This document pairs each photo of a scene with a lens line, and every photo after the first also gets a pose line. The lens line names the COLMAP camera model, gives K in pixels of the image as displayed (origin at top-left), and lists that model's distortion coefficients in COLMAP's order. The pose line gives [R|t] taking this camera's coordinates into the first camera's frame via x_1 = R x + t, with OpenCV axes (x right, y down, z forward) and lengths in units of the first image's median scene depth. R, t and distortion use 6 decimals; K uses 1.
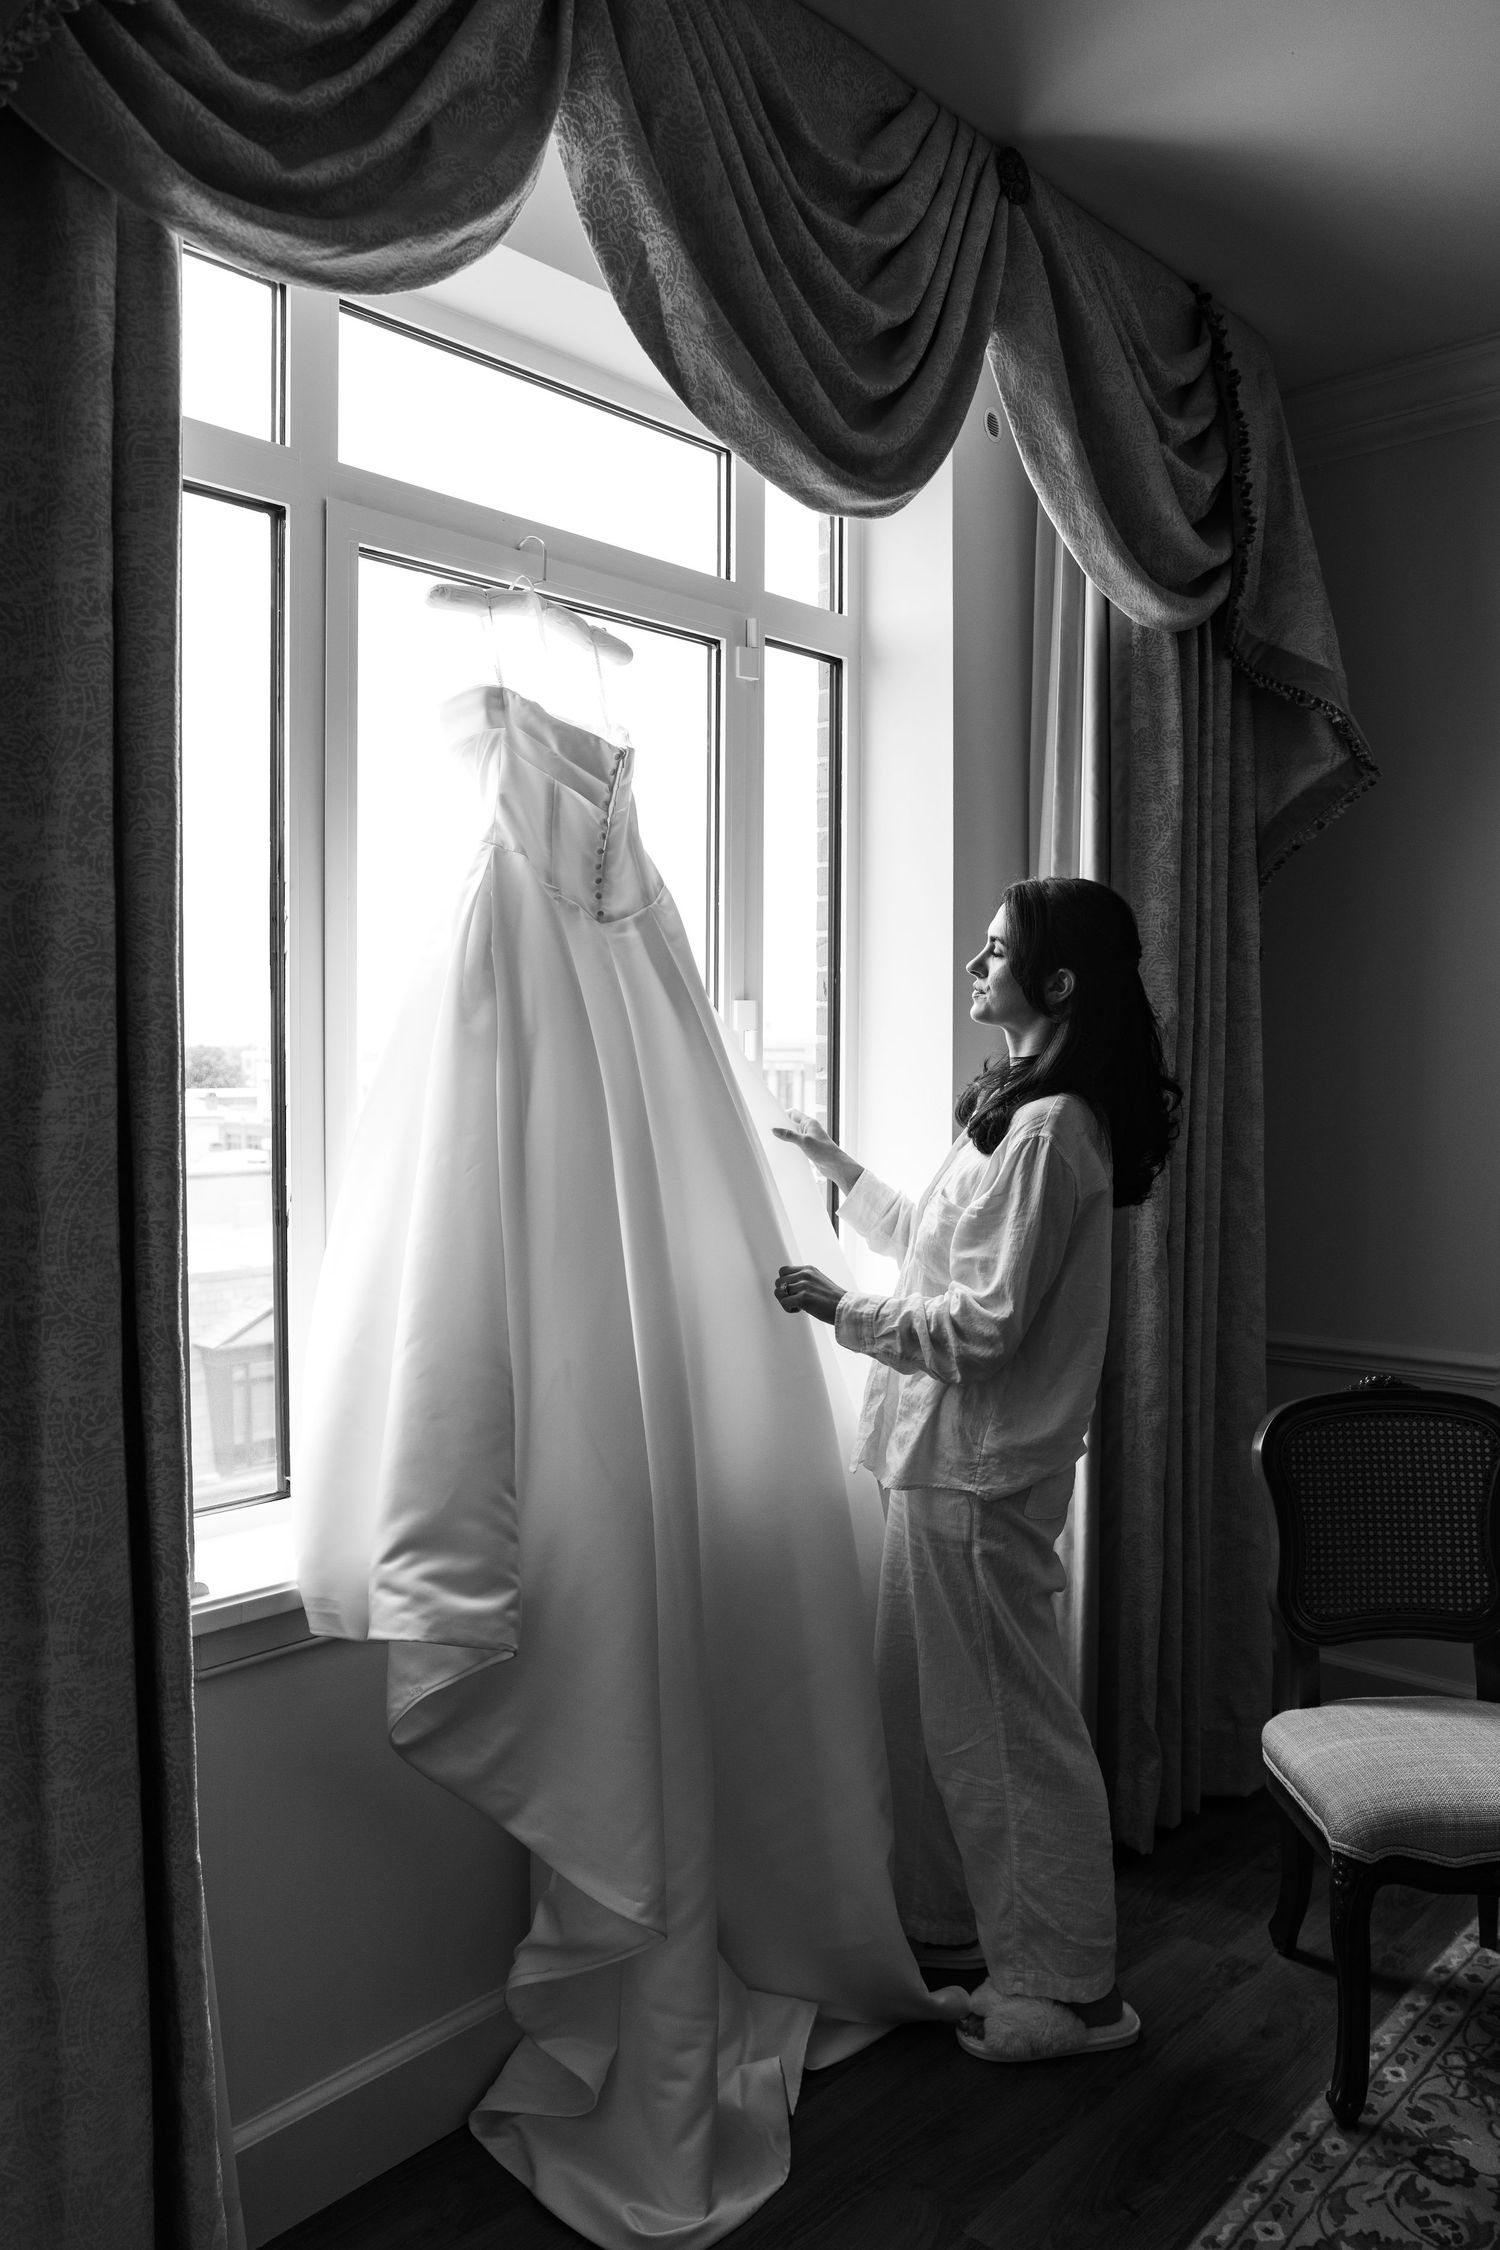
lens RADIAL K [[1621.6, 0, 750.0], [0, 1621.6, 1125.0], [0, 0, 1]] dist [-0.101105, 0.082200]
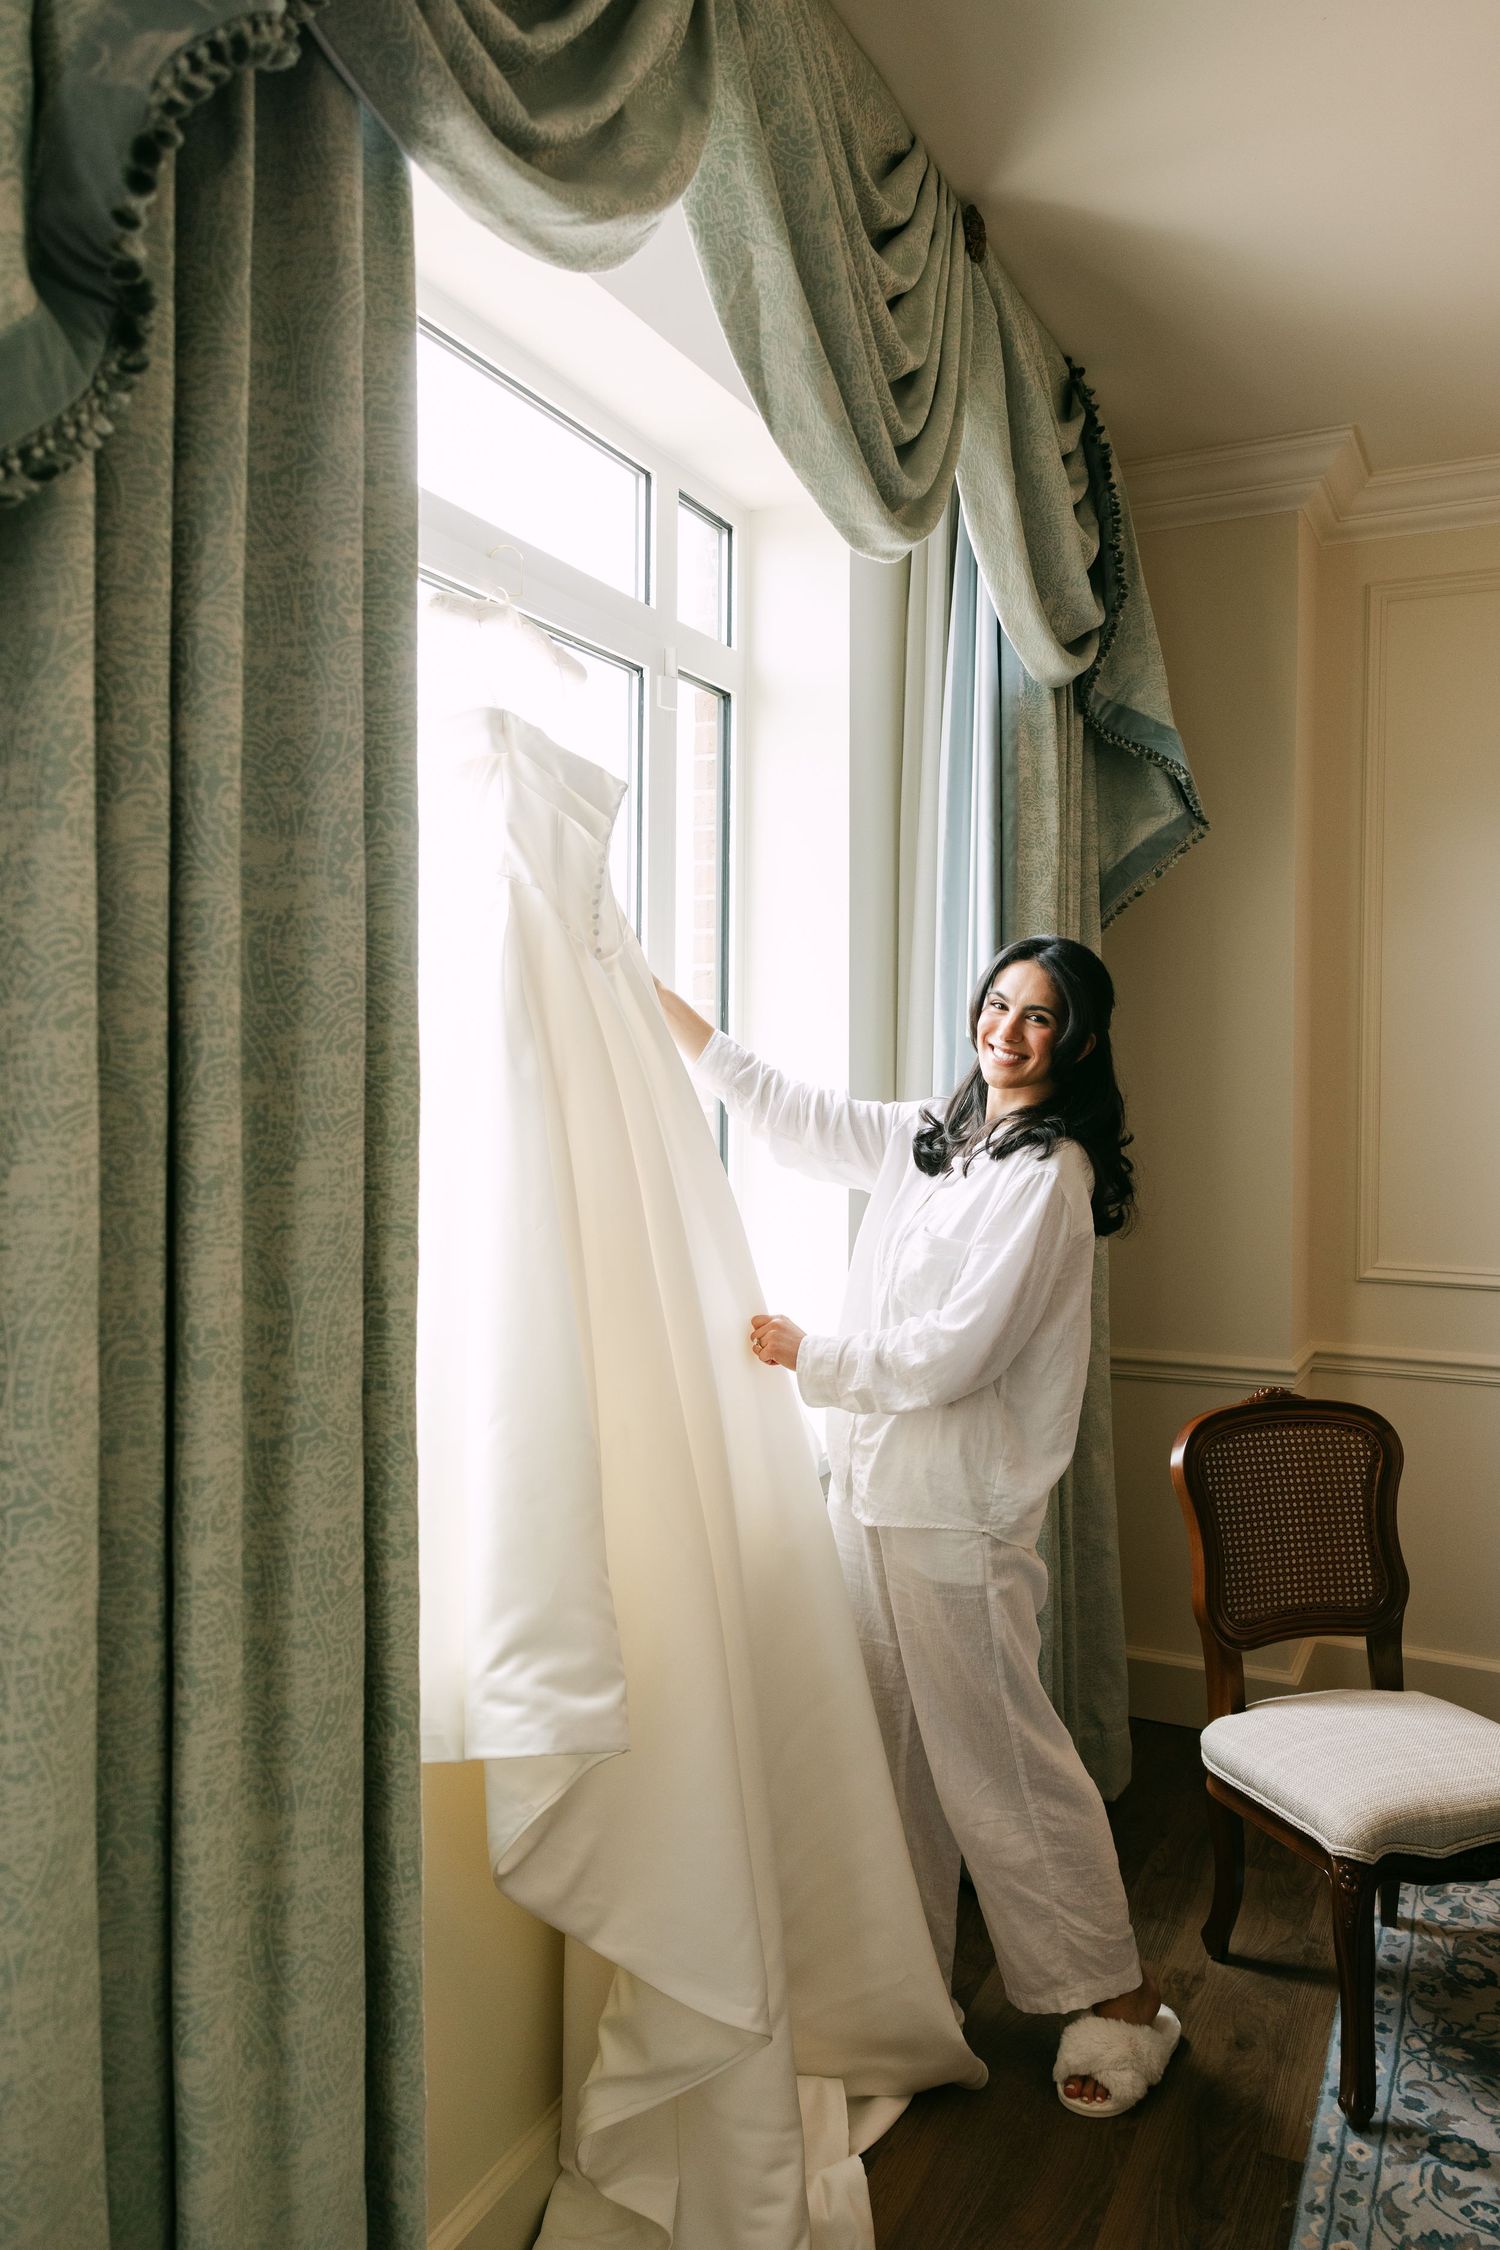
lens RADIAL K [[1563.9, 0, 747.0], [0, 1563.9, 1083.2], [0, 0, 1]] dist [0.004060, -0.008756]
pose [[0.963596, -0.005124, 0.267315, -0.303952], [0.014965, 0.999283, -0.034791, -0.021624], [-0.266945, 0.037525, 0.962981, 0.100621]]
